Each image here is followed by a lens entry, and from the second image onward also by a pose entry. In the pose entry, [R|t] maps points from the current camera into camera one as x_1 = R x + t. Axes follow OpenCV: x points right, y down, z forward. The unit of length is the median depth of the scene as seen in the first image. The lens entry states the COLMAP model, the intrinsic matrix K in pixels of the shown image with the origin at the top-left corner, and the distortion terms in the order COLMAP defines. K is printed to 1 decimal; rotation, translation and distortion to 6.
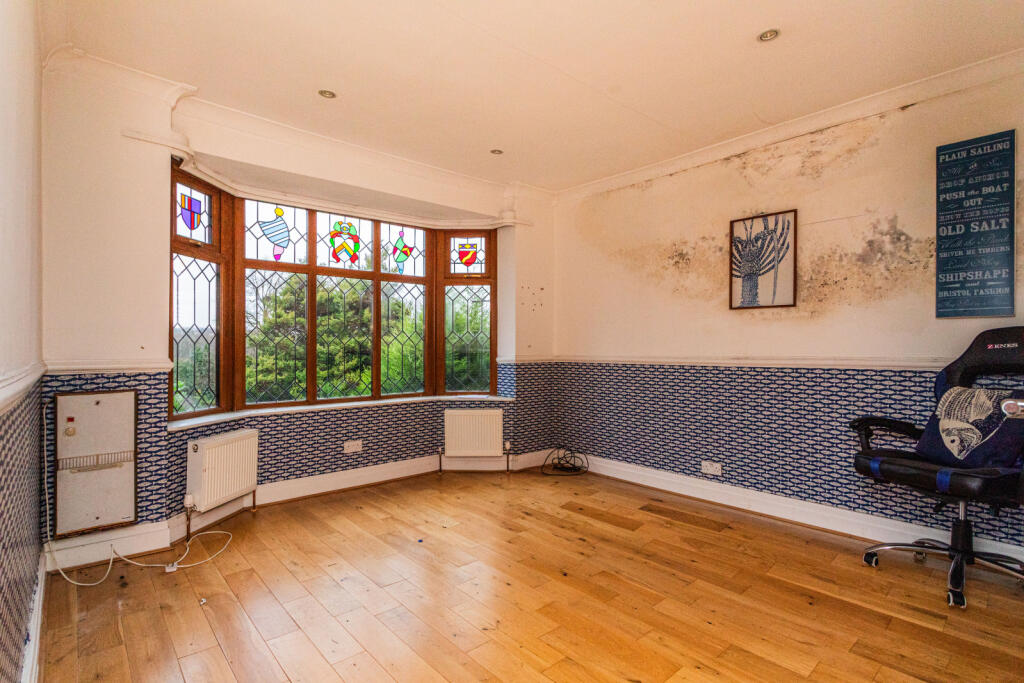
lens RADIAL K [[501.0, 0, 499.7], [0, 501.0, 347.0], [0, 0, 1]] dist [-0.000186, 0.000646]
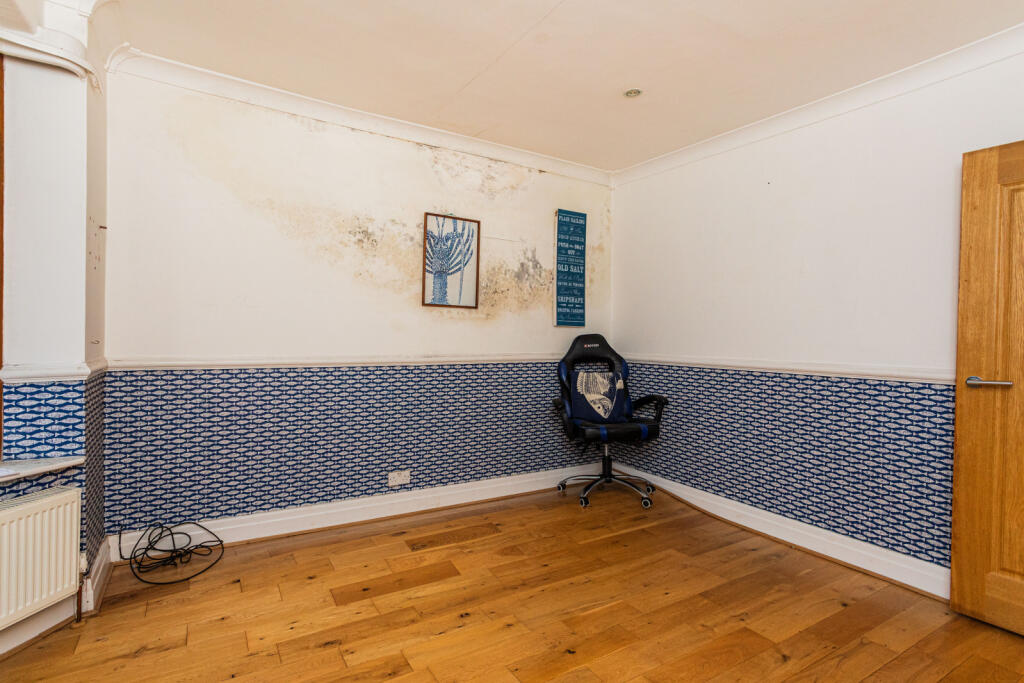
lens RADIAL K [[494.8, 0, 509.9], [0, 494.8, 340.2], [0, 0, 1]] dist [-0.001707, 0.008123]
pose [[0.173852, -0.004133, 0.984763, -0.462313], [-0.017813, 0.999814, 0.007341, -0.019470], [-0.984611, -0.018818, 0.173746, 0.711393]]
